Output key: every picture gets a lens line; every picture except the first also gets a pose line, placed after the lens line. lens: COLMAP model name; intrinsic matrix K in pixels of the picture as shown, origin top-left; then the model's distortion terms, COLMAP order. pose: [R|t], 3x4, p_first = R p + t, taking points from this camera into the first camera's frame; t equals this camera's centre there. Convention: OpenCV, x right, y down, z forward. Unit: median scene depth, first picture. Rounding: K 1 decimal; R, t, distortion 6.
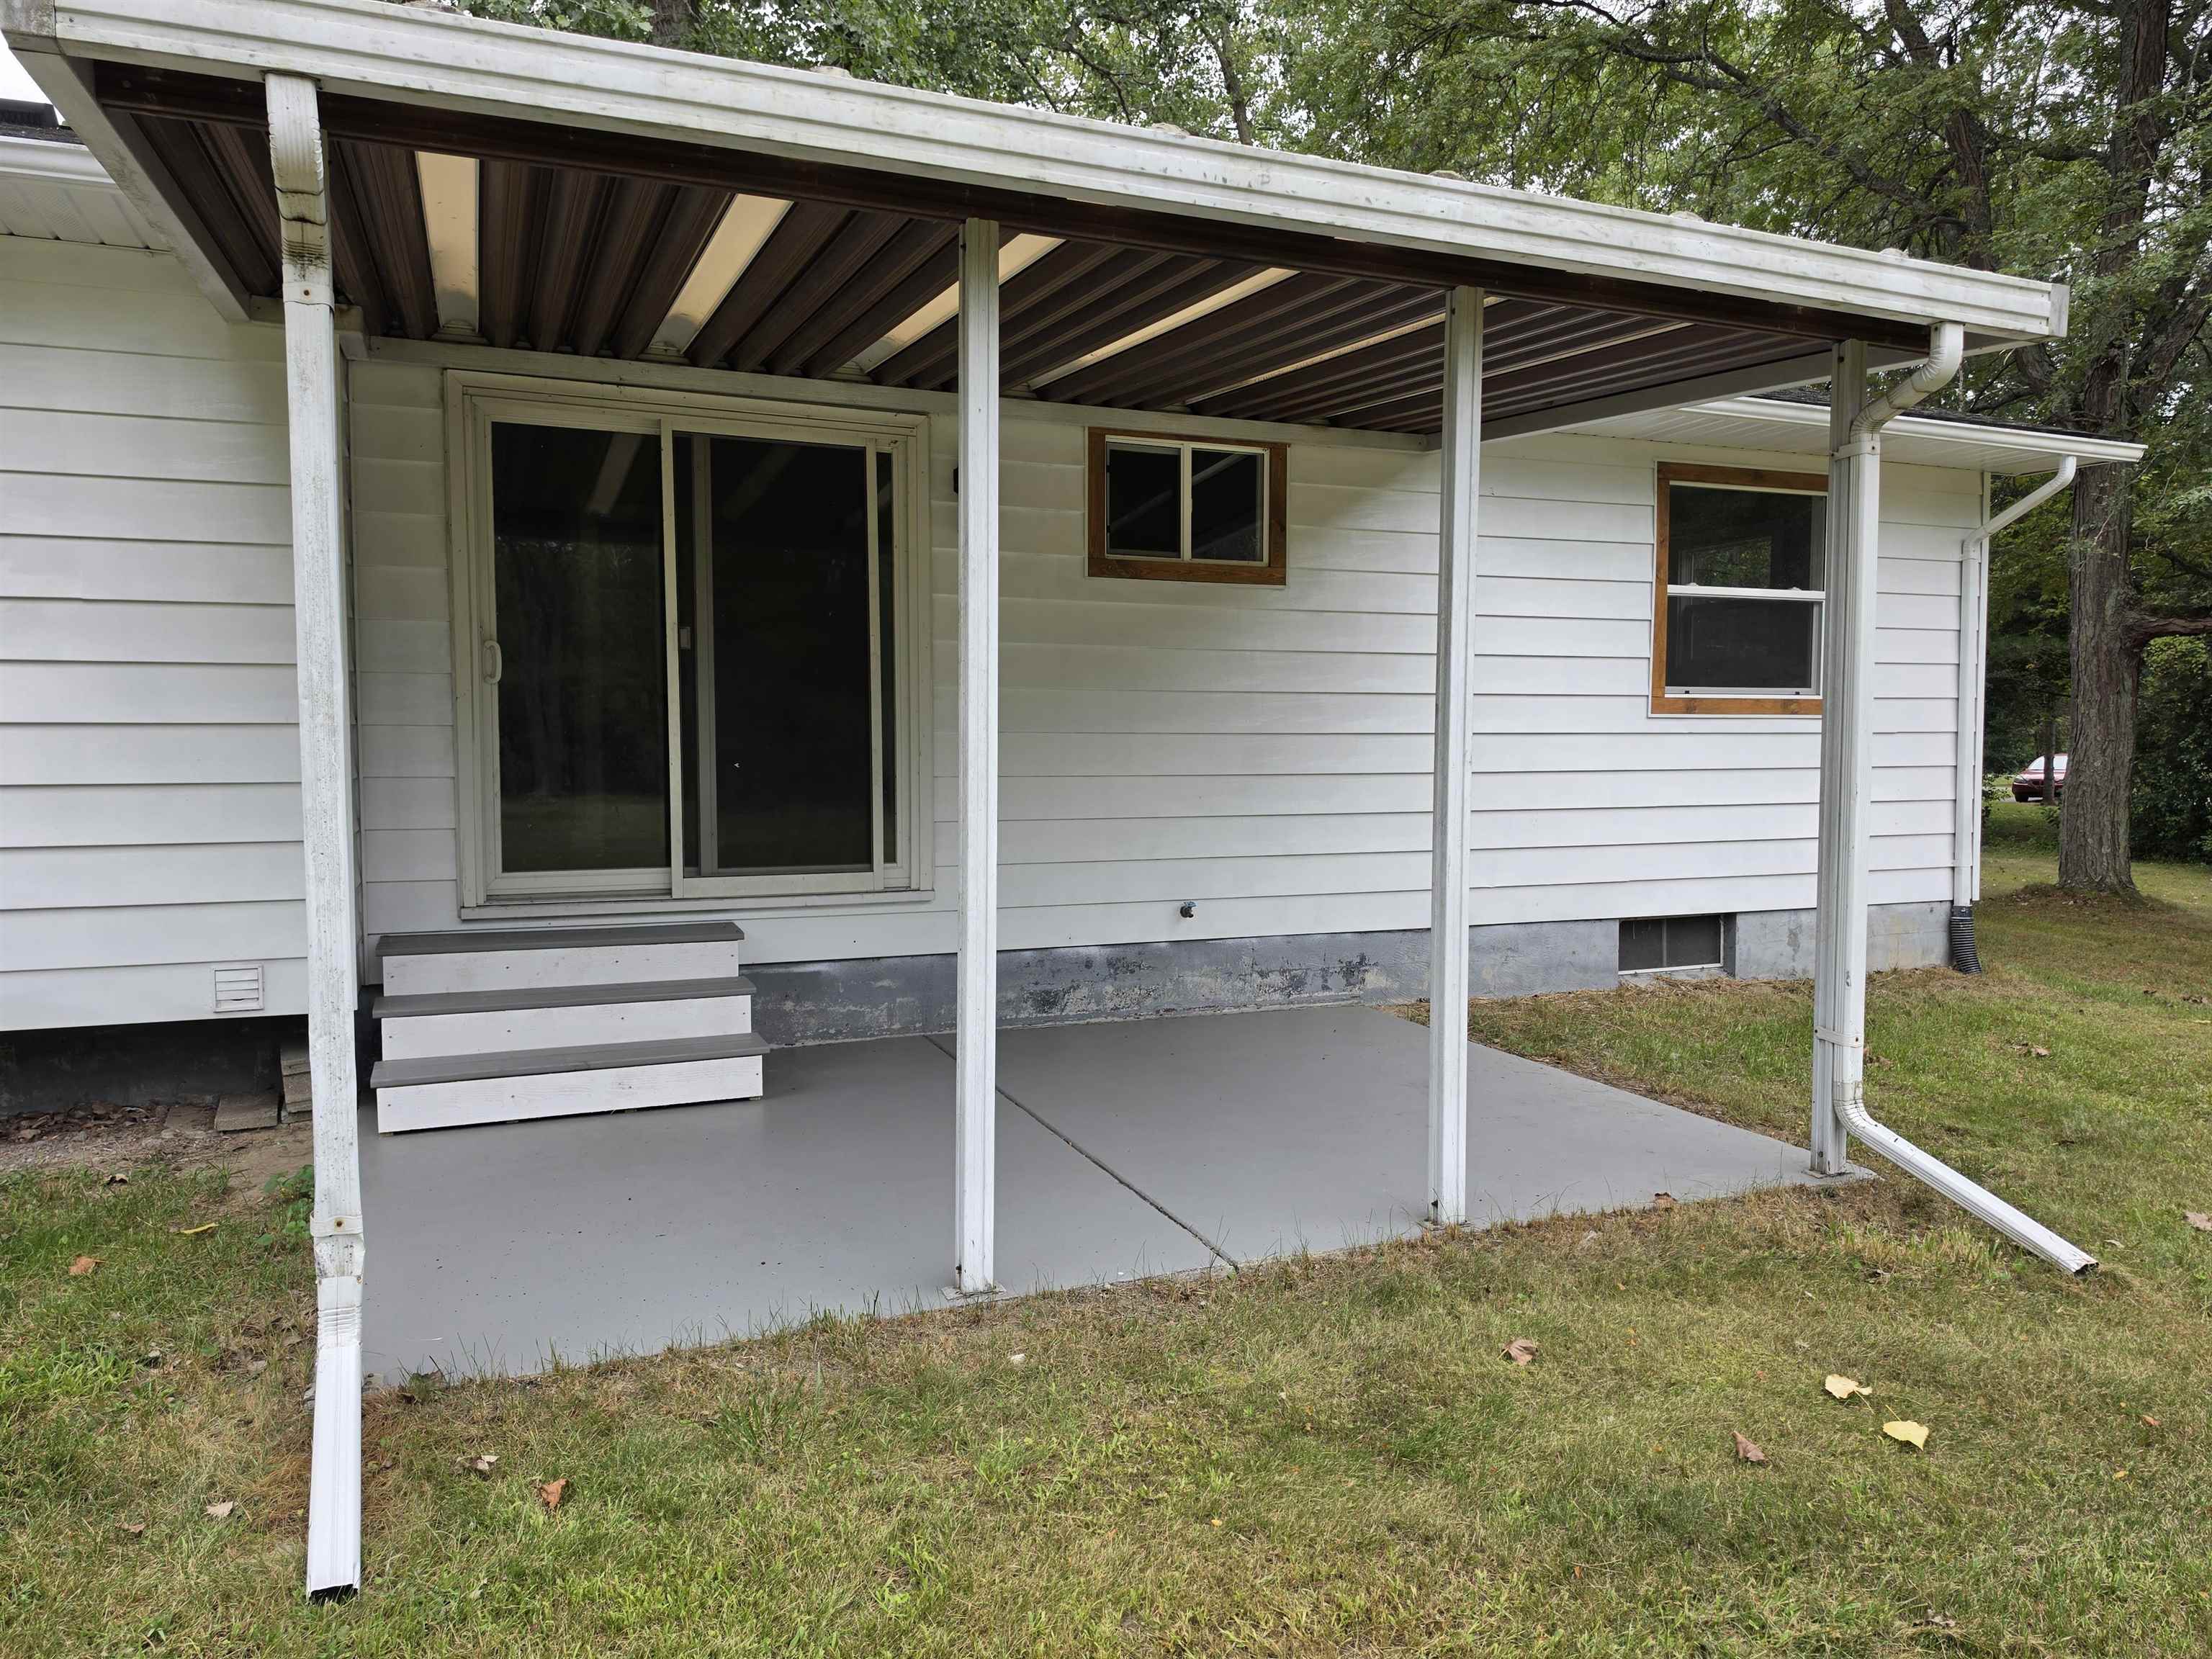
lens RADIAL K [[1530.5, 0, 1105.7], [0, 1530.5, 839.4], [0, 0, 1]] dist [0.062149, -0.080076]
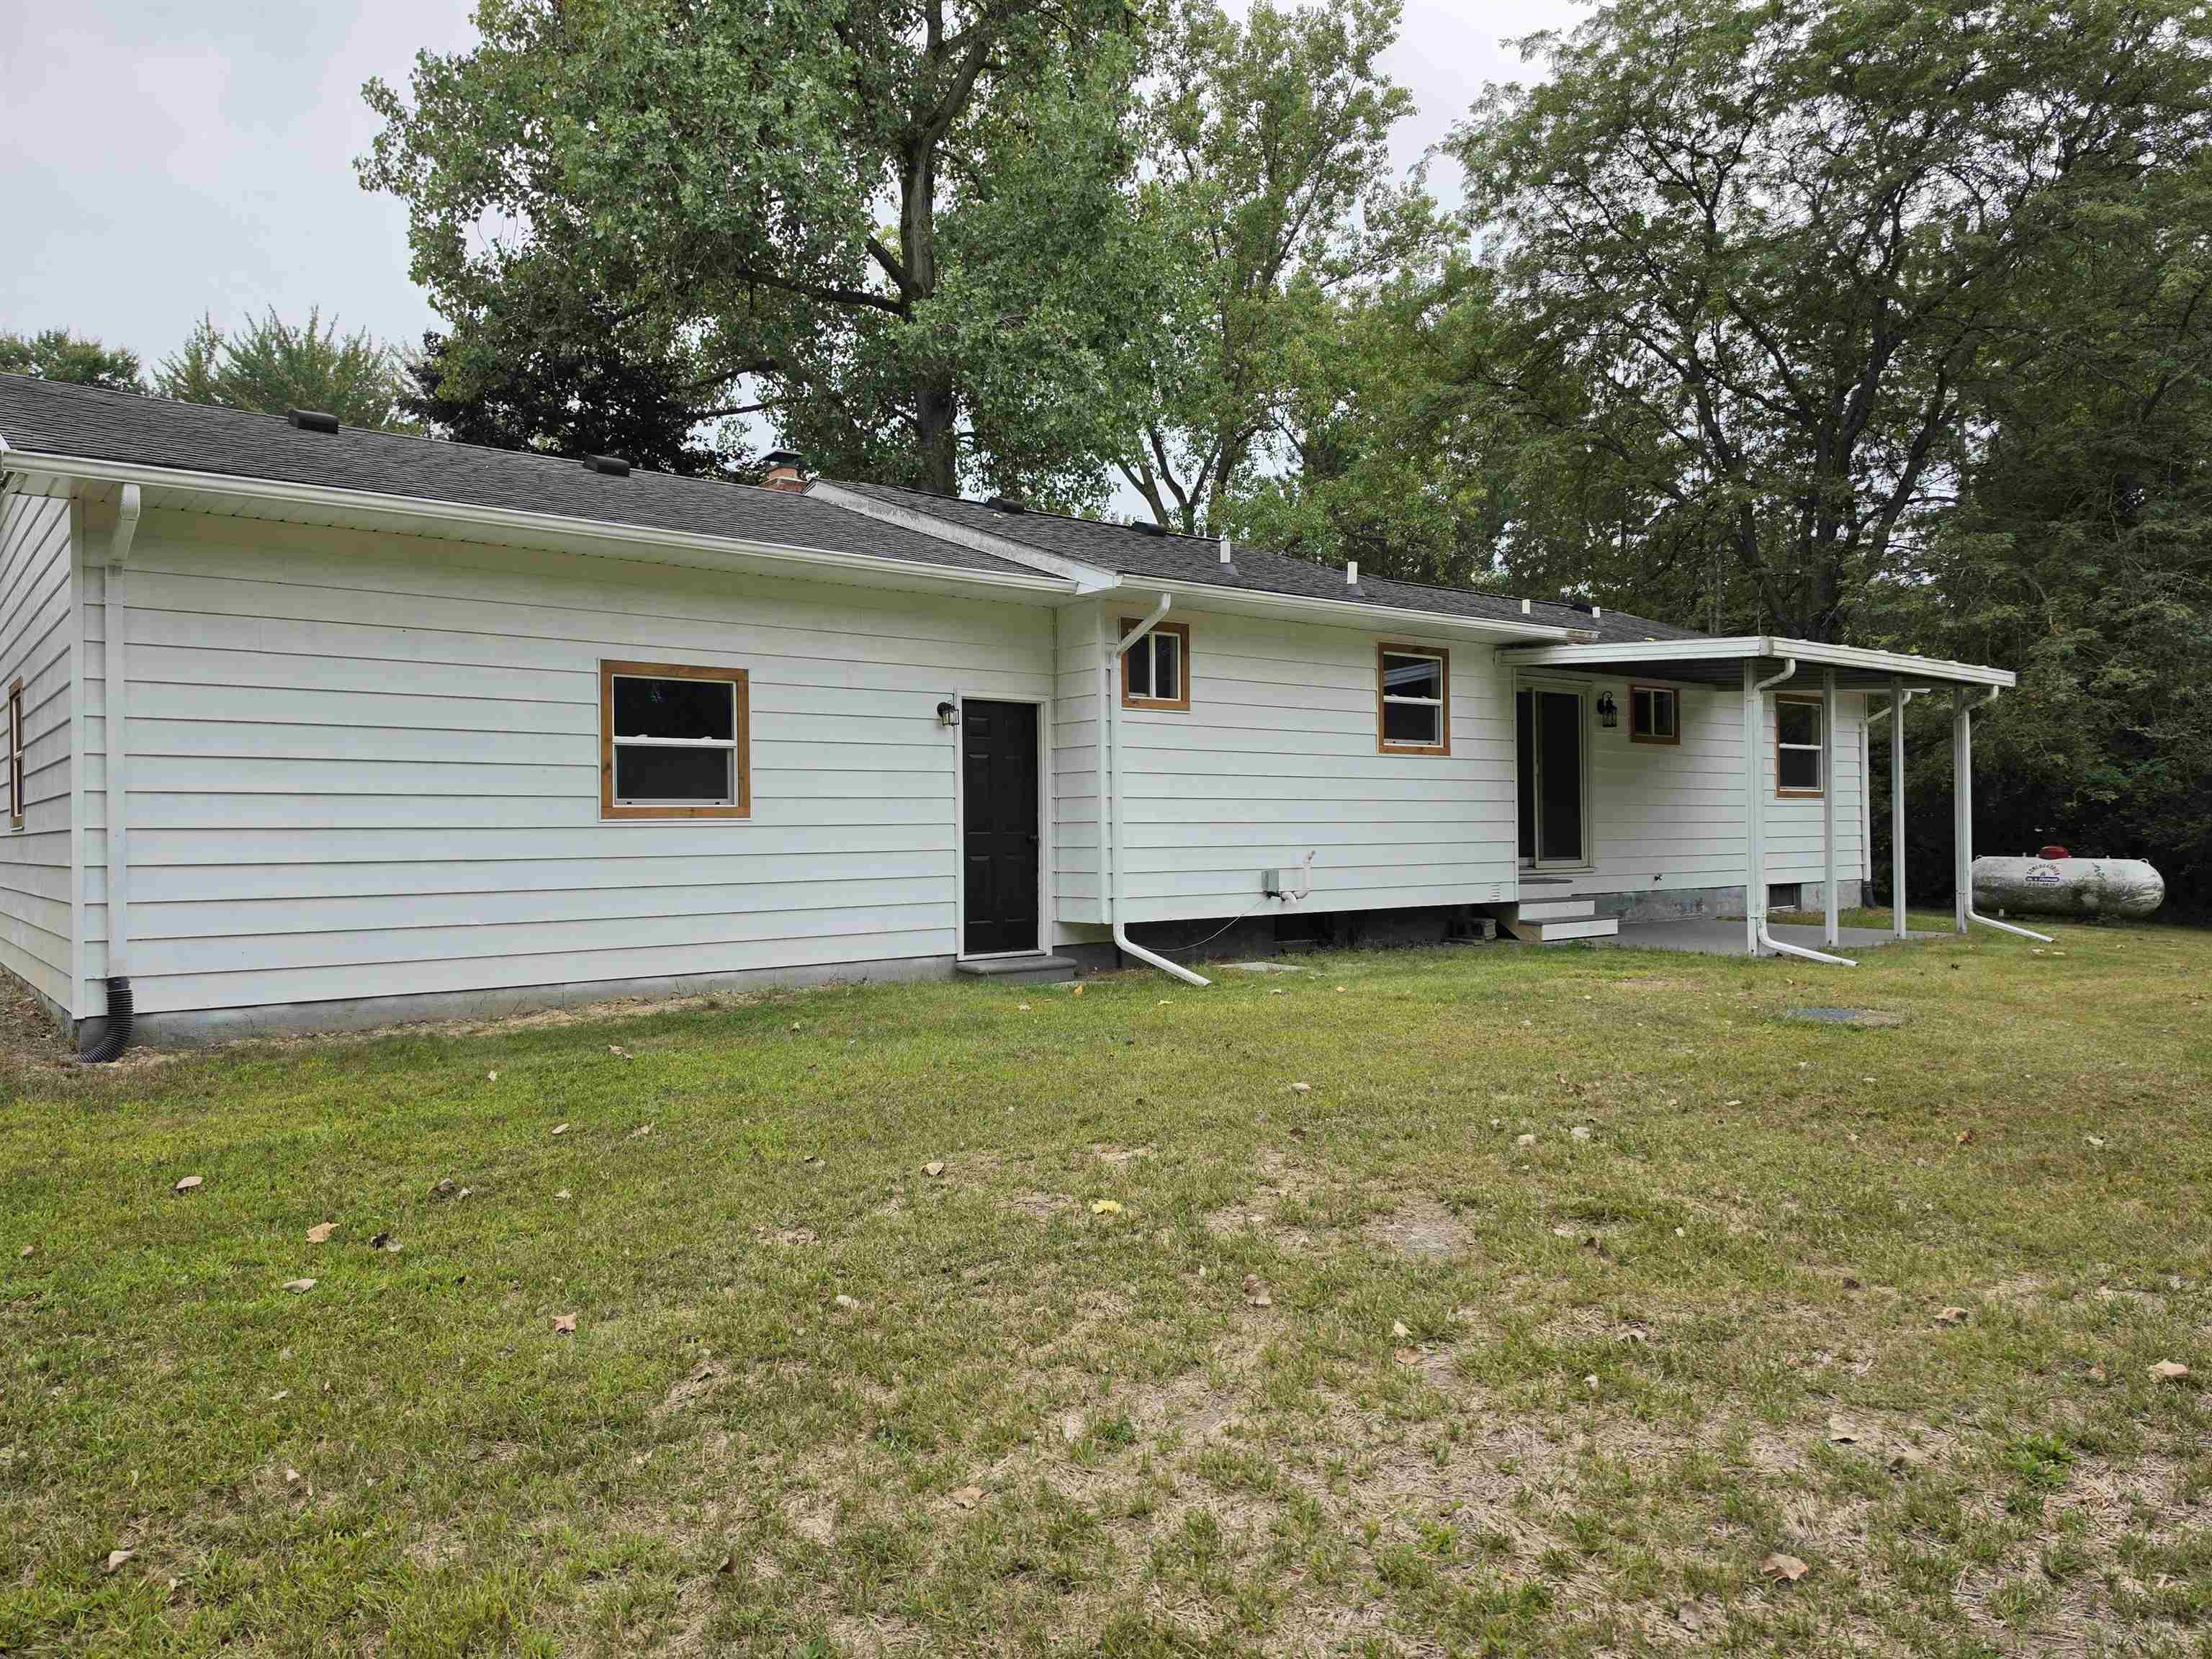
lens RADIAL K [[1530.5, 0, 1117.6], [0, 1530.5, 815.3], [0, 0, 1]] dist [0.062149, -0.080076]
pose [[0.950739, -0.005993, 0.309935, -1.319159], [0.031351, 0.996546, -0.076900, 0.094254], [-0.308404, 0.082828, 0.947643, -0.921181]]
